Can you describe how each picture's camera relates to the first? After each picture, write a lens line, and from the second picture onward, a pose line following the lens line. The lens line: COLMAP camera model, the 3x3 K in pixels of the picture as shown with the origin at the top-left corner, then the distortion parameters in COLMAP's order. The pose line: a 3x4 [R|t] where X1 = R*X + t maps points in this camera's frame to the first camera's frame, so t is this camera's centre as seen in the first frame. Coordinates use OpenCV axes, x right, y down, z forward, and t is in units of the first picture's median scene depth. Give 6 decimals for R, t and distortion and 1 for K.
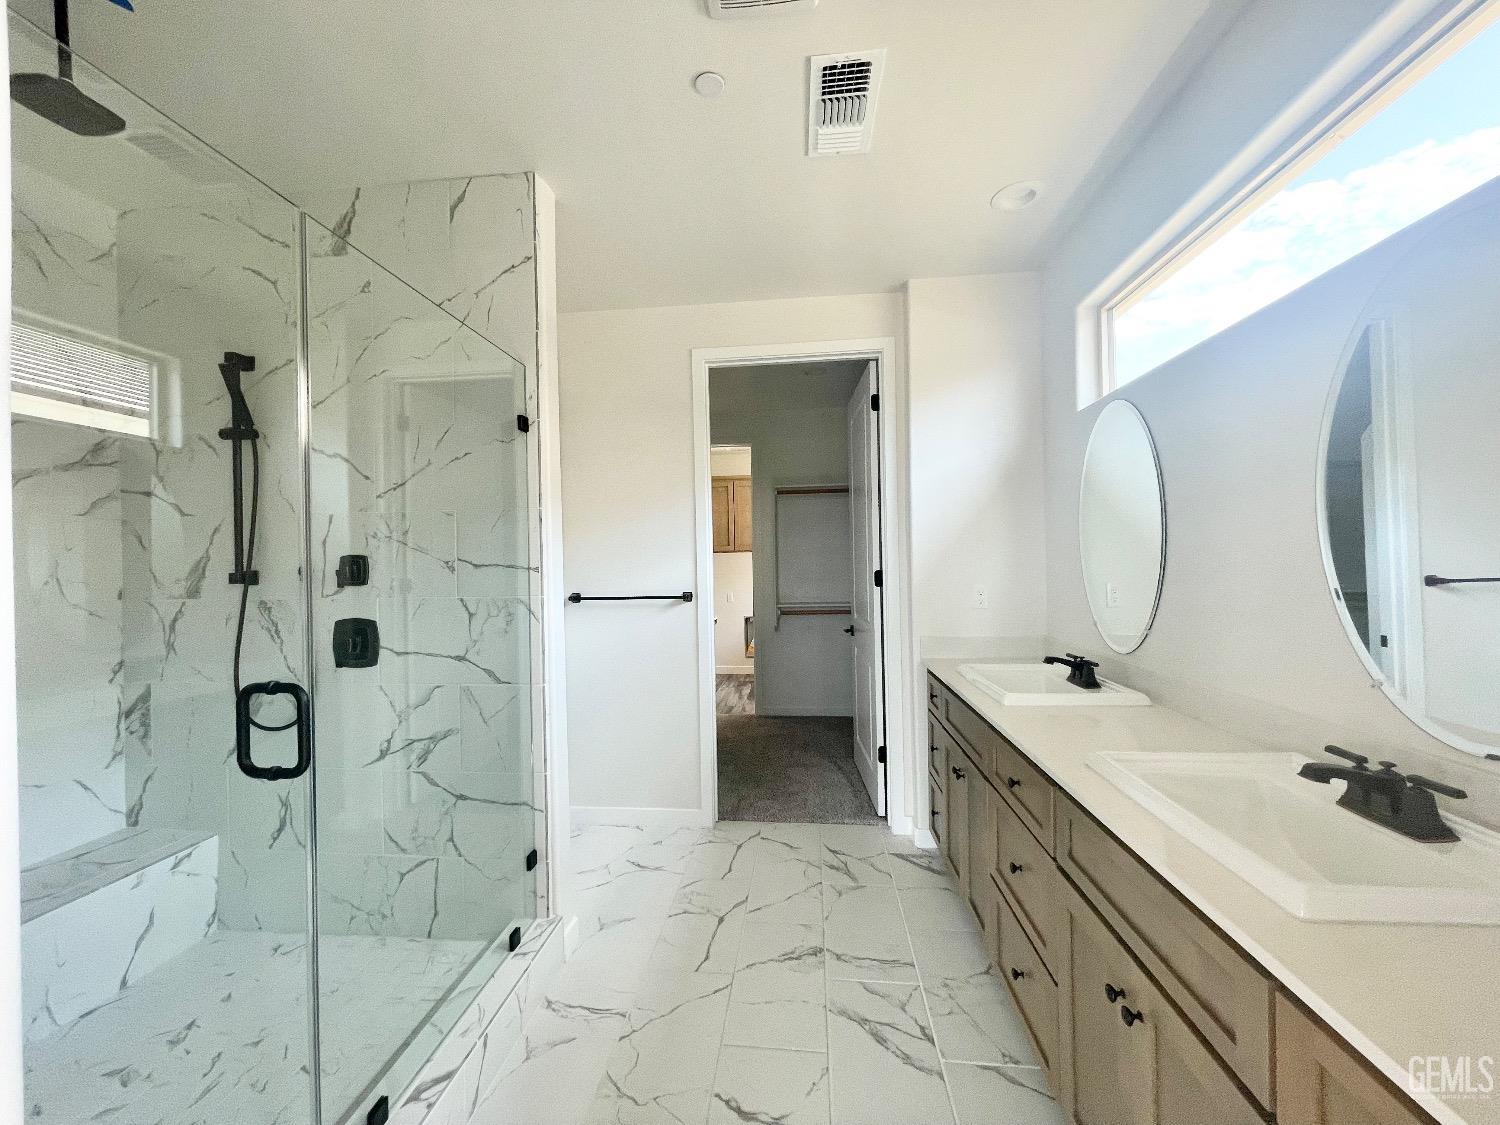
lens RADIAL K [[603.8, 0, 750.0], [0, 603.8, 562.5], [0, 0, 1]] dist [-0.020971, 0.000492]
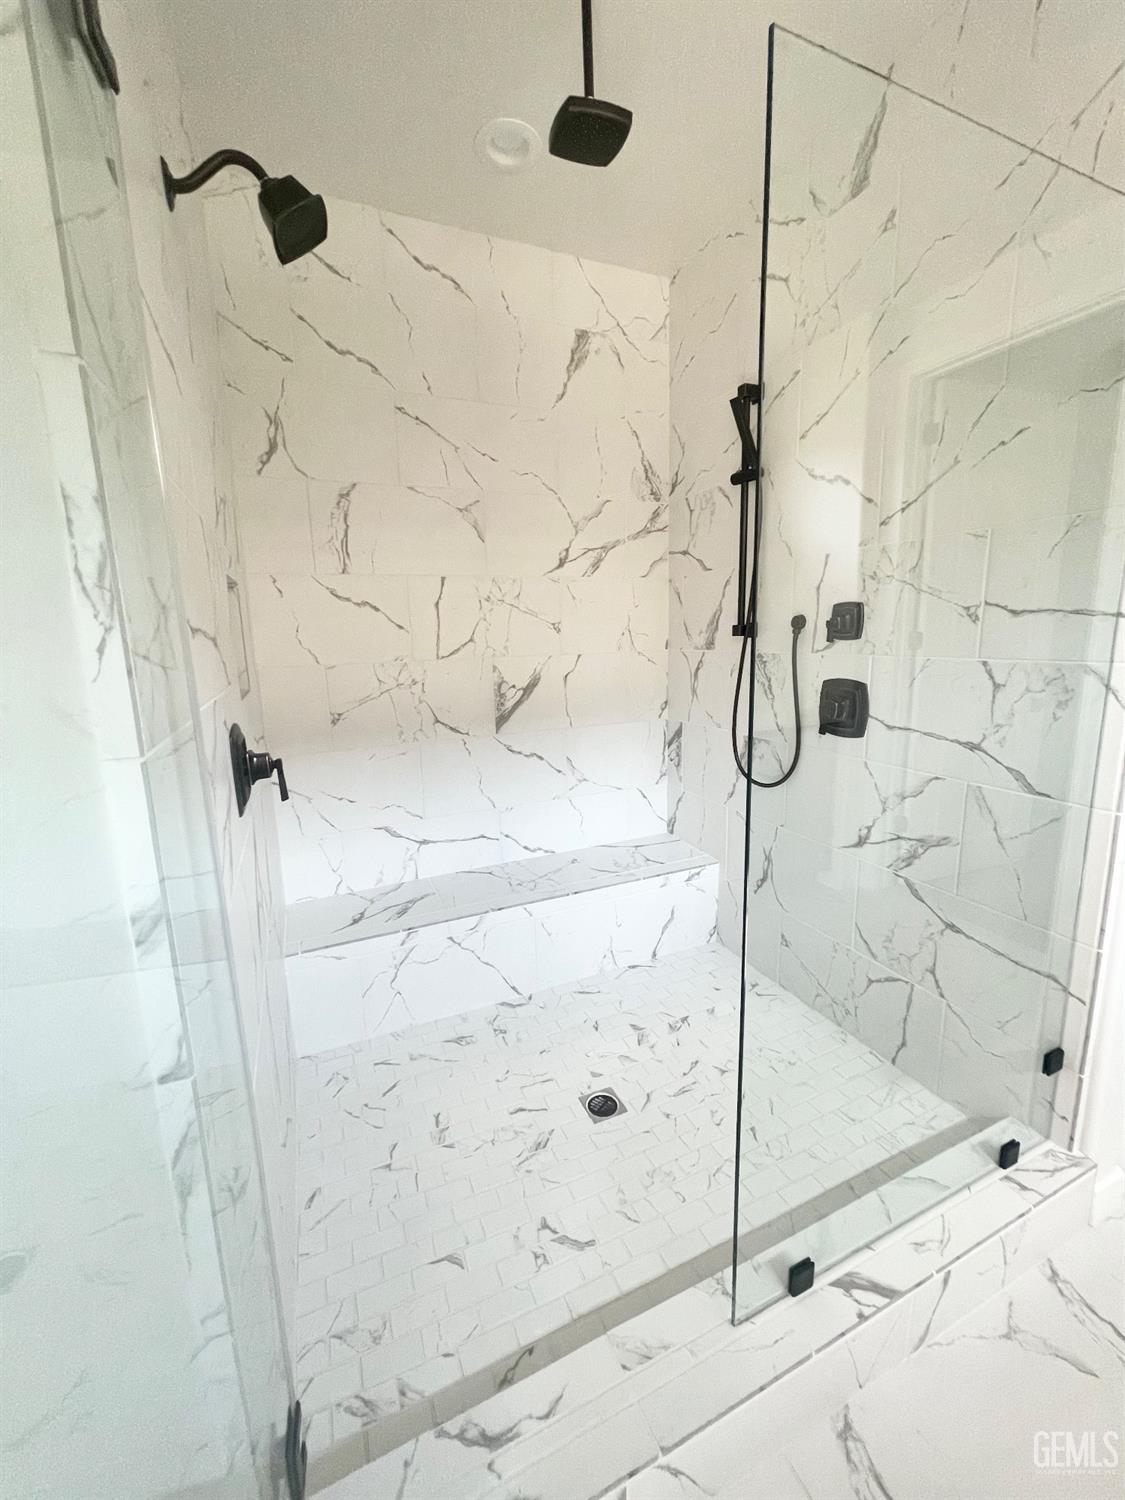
lens RADIAL K [[620.3, 0, 562.5], [0, 620.3, 750.0], [0, 0, 1]] dist [-0.001687, 0.006821]
pose [[0.508518, 0.165609, -0.844975, -0.103947], [0.023909, 0.978235, 0.206116, 0.001068], [0.860719, -0.125016, 0.493491, 0.211340]]
